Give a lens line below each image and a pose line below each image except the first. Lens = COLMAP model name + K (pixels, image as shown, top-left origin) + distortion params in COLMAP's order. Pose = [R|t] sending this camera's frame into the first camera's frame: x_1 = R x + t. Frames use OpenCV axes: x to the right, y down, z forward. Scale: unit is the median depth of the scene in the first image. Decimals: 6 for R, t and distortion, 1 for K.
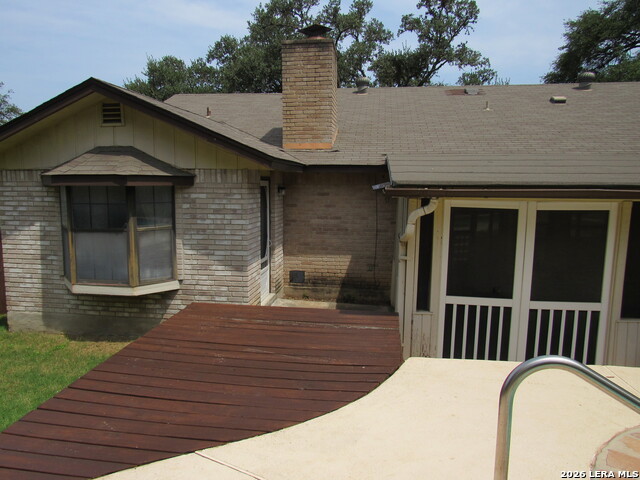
lens RADIAL K [[459.7, 0, 316.0], [0, 459.7, 240.5], [0, 0, 1]] dist [-0.026204, 0.013575]
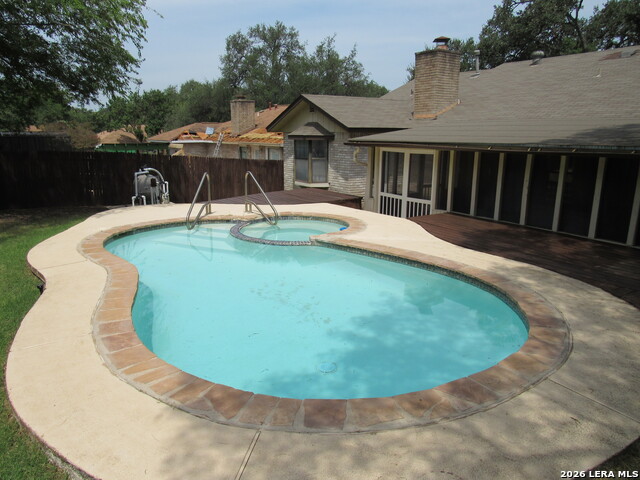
lens RADIAL K [[459.7, 0, 319.0], [0, 459.7, 240.0], [0, 0, 1]] dist [-0.026204, 0.013575]
pose [[0.676504, 0.163621, -0.718032, 1.322046], [-0.088565, 0.986005, 0.141242, 0.048982], [0.731094, -0.031958, 0.681528, -0.565137]]
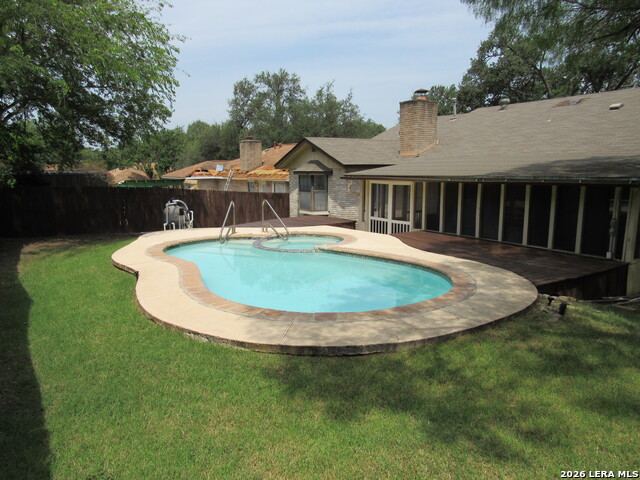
lens RADIAL K [[459.7, 0, 320.2], [0, 459.7, 241.7], [0, 0, 1]] dist [-0.026204, 0.013575]
pose [[0.677730, 0.105074, -0.727765, 1.601136], [-0.078149, 0.994425, 0.070799, 0.078017], [0.731146, 0.008892, 0.682163, -0.824035]]
